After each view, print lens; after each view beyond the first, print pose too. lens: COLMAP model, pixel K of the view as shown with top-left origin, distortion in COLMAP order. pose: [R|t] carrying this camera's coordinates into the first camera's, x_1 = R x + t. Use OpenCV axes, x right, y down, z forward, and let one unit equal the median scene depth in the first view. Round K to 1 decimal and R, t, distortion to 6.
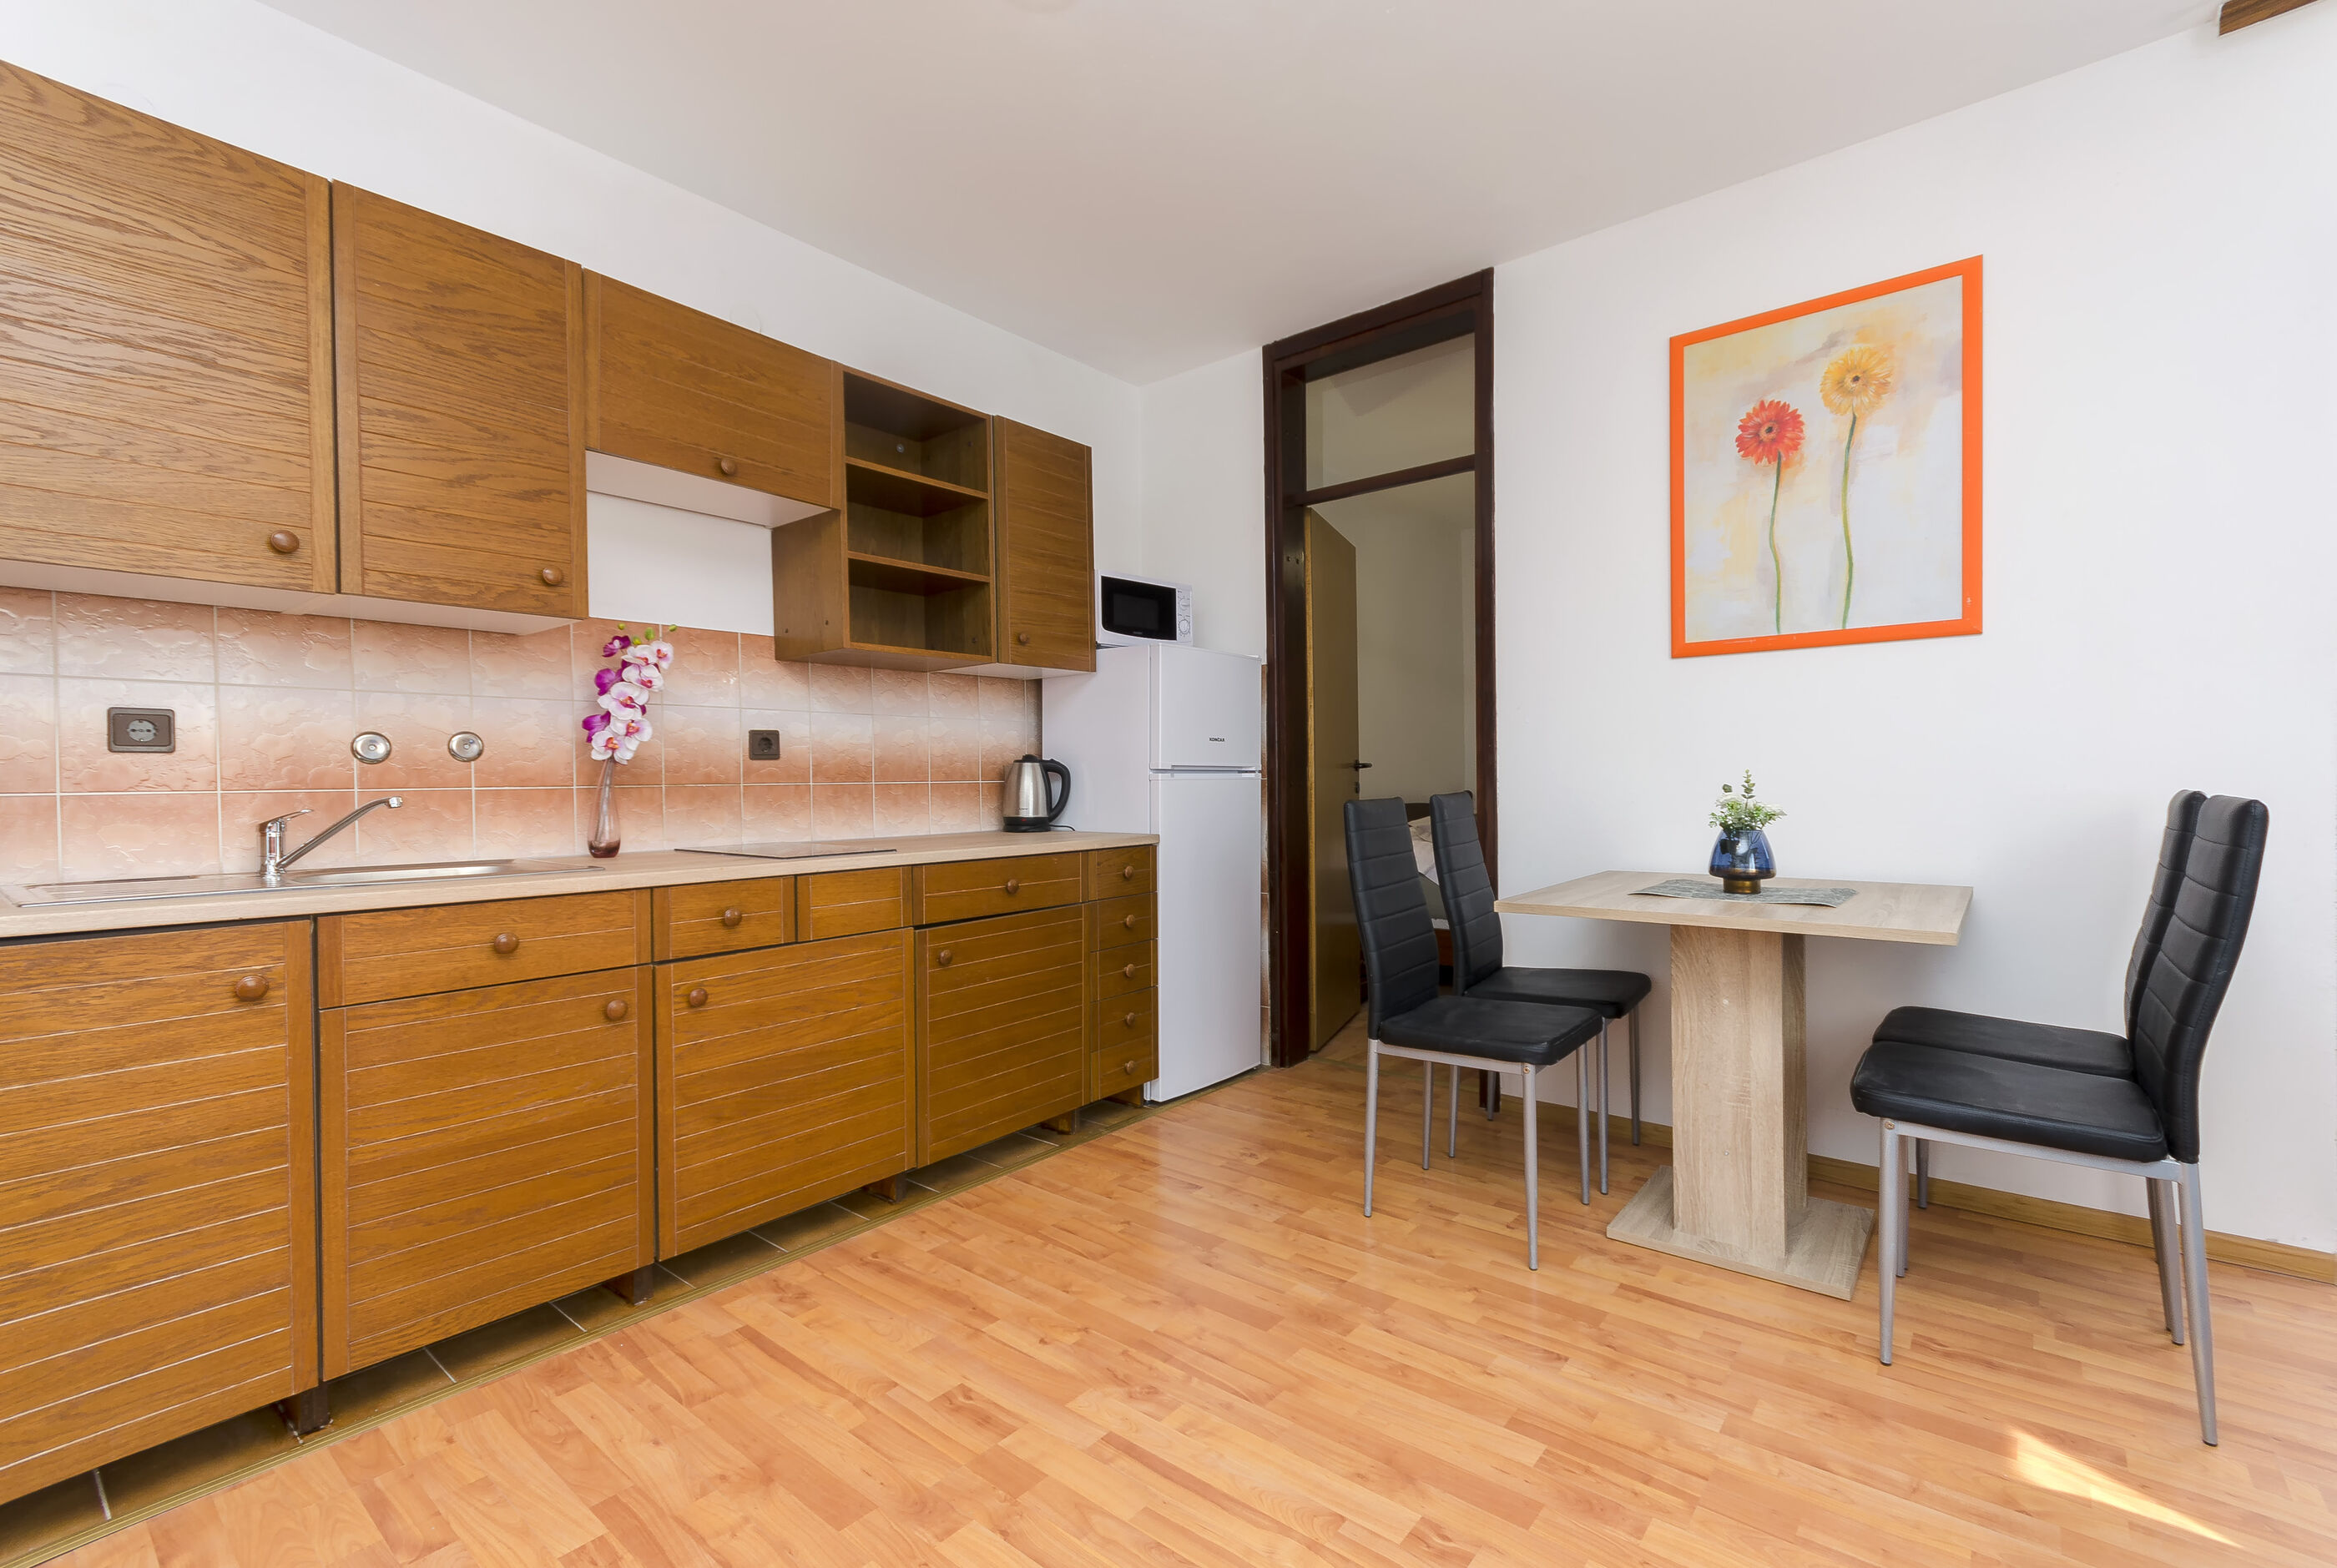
lens RADIAL K [[1032.9, 0, 1168.5], [0, 1032.9, 784.0], [0, 0, 1]] dist [0.001962, 0.000330]
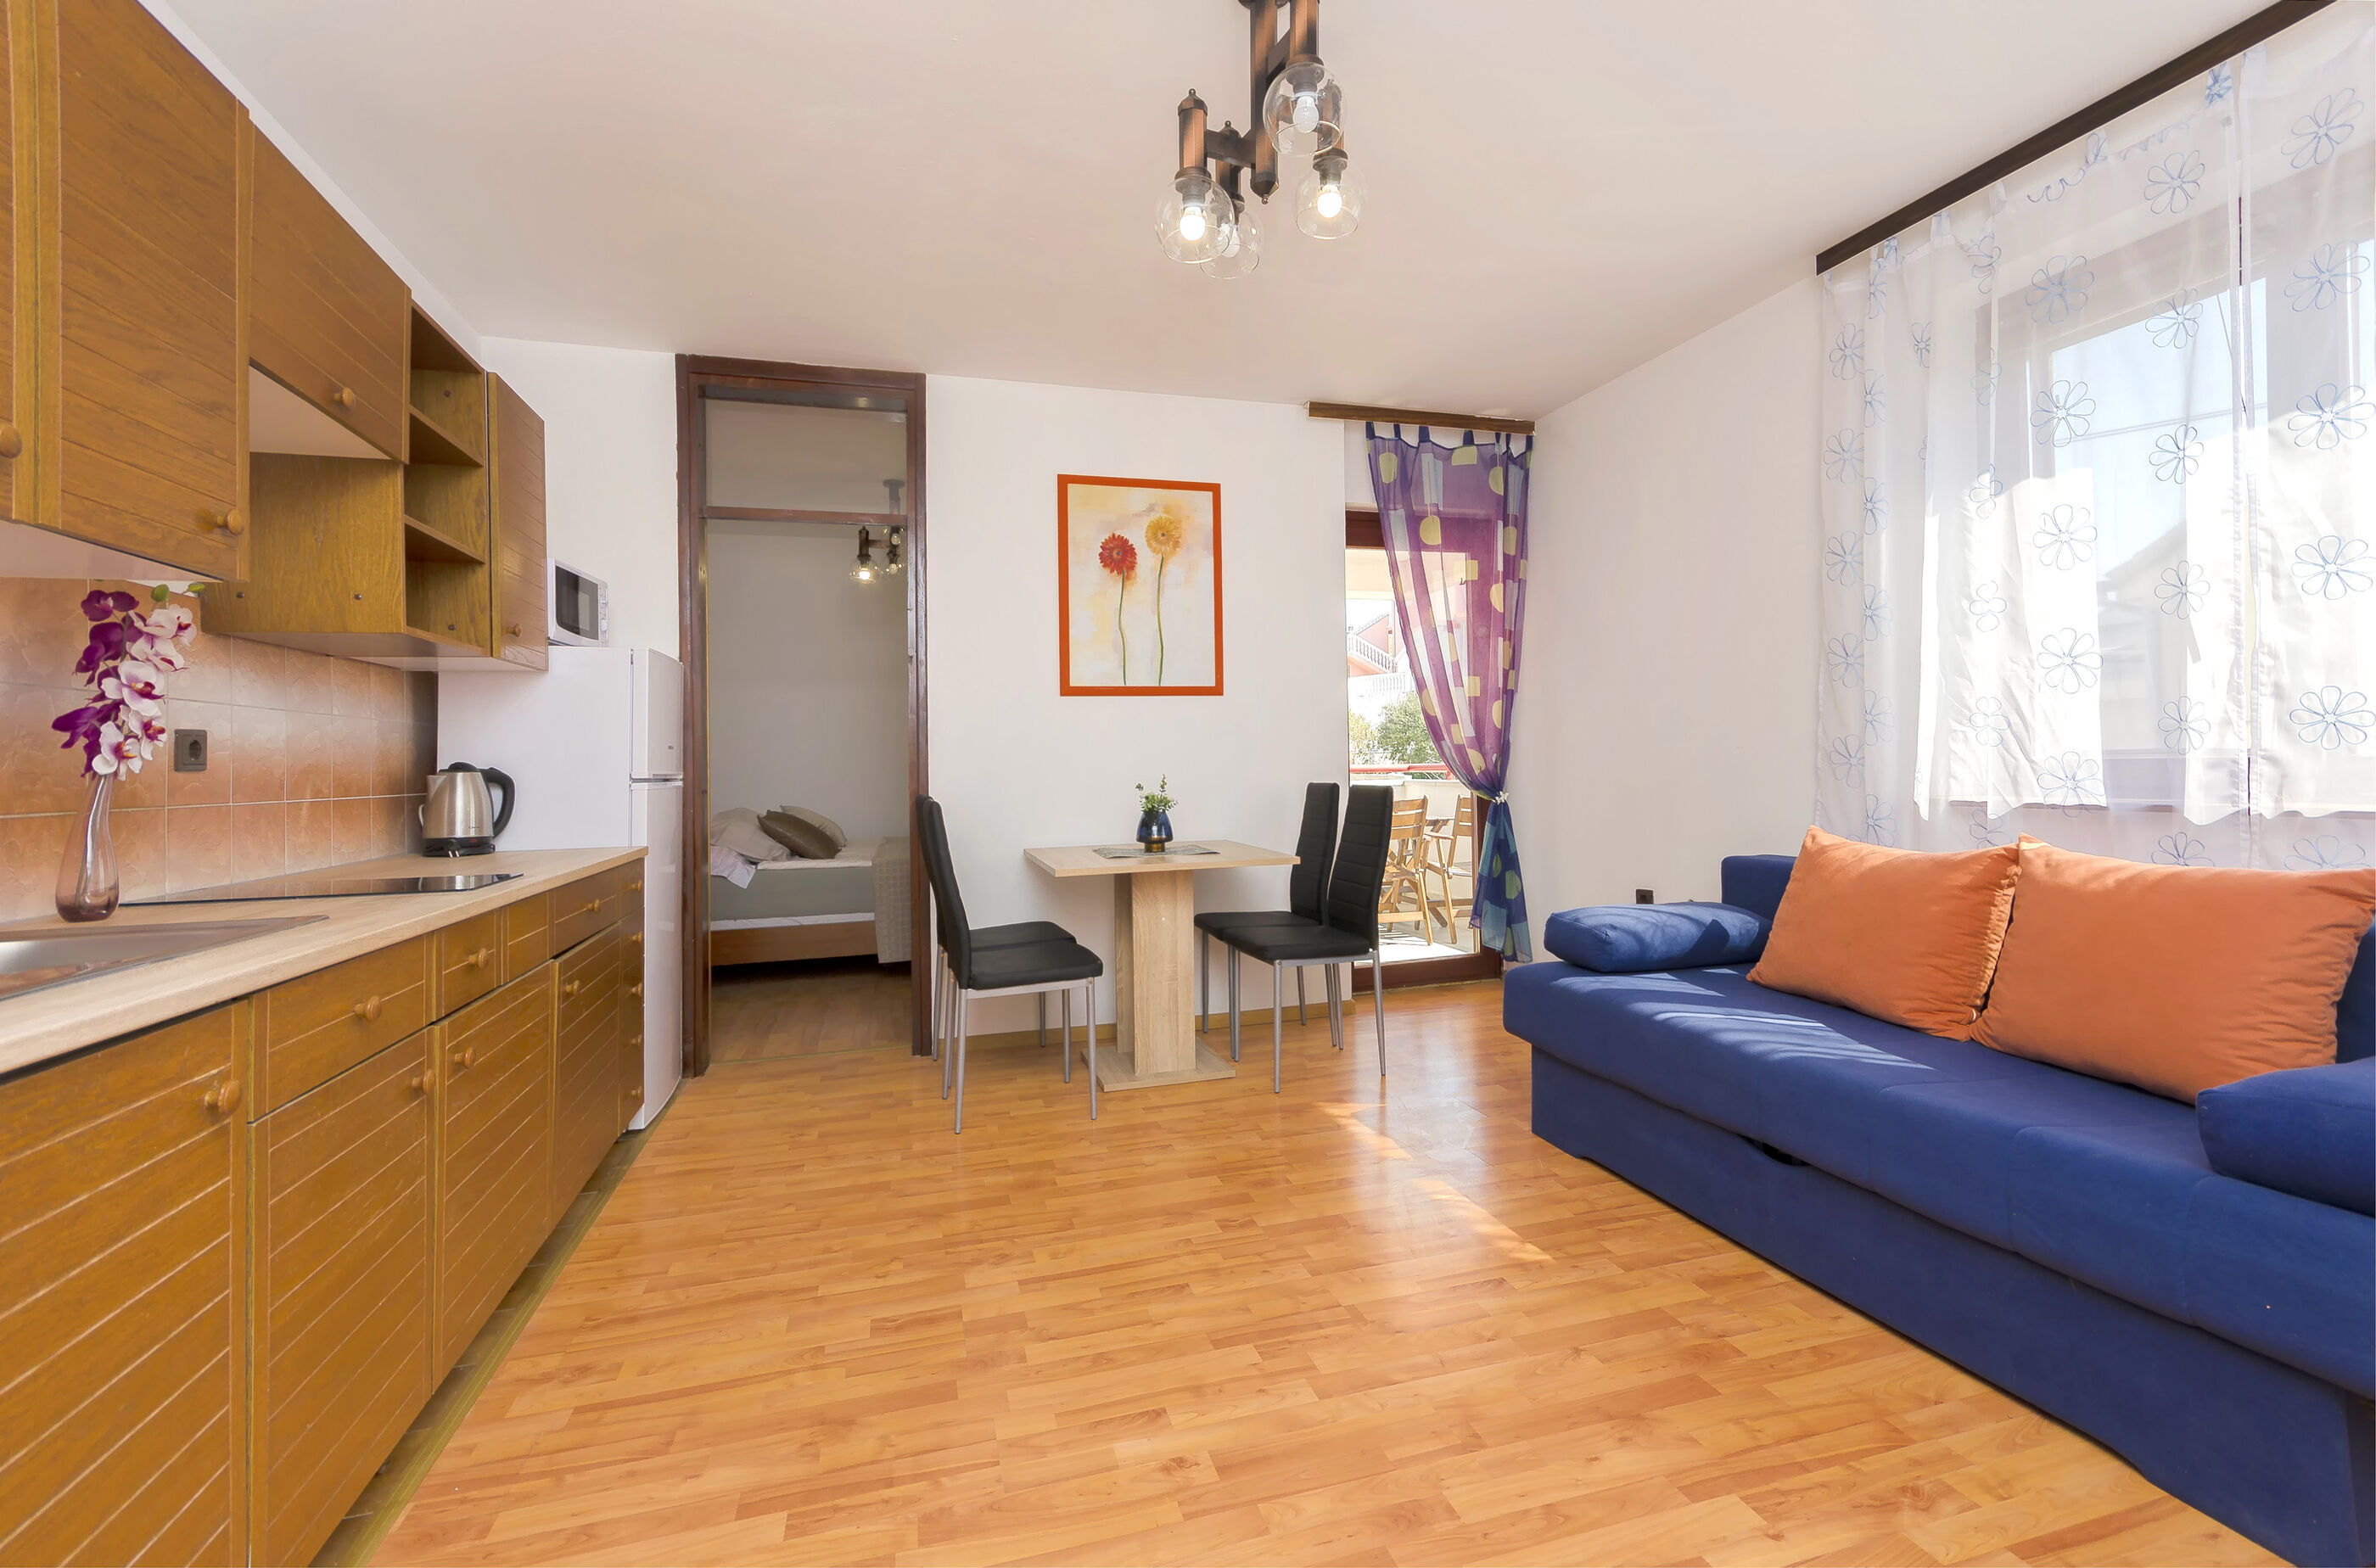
lens RADIAL K [[1075.2, 0, 1226.1], [0, 1075.2, 731.0], [0, 0, 1]] dist [-0.001486, -0.000198]
pose [[0.543432, 0.024573, 0.839094, -0.741637], [0.018885, 0.998961, -0.041485, -0.008387], [-0.839241, 0.038391, 0.542403, 0.003556]]
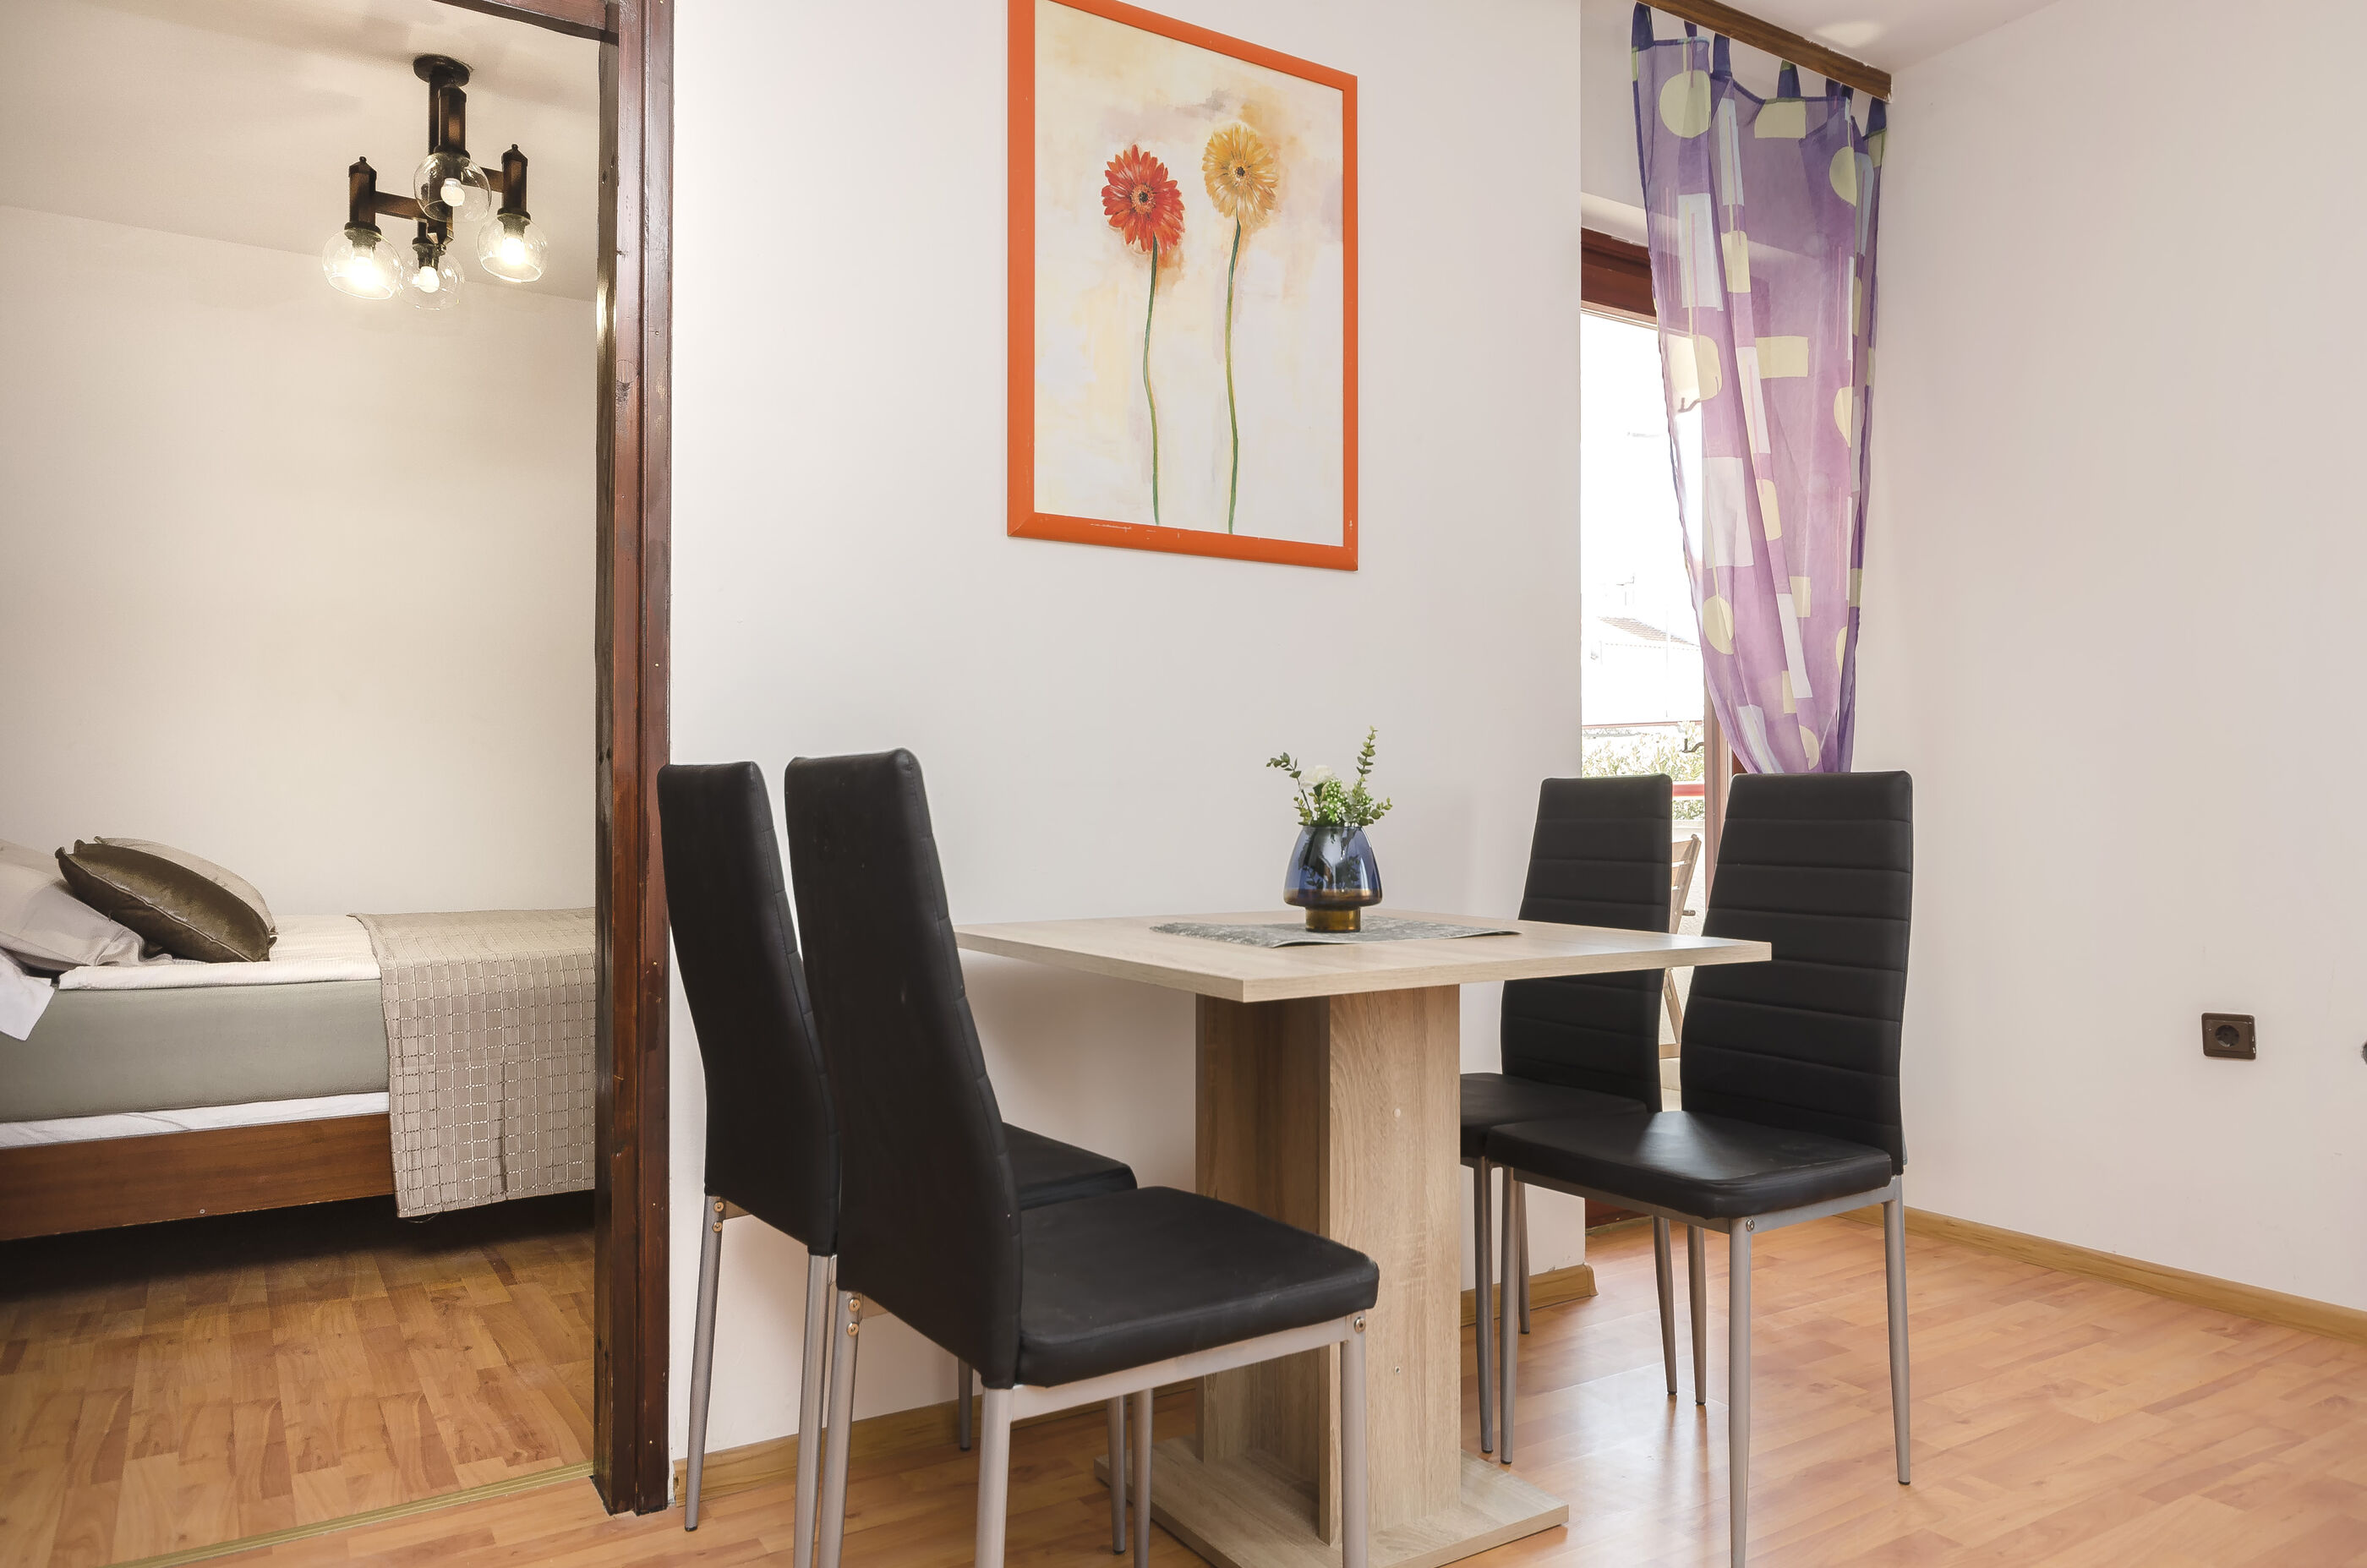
lens RADIAL K [[1562.1, 0, 1183.5], [0, 1562.1, 784.0], [0, 0, 1]] dist [0.005839, 0.000551]
pose [[0.308040, 0.031064, 0.950866, -0.327043], [0.003177, 0.999428, -0.033680, 0.047208], [-0.951368, 0.013396, 0.307765, 0.763759]]
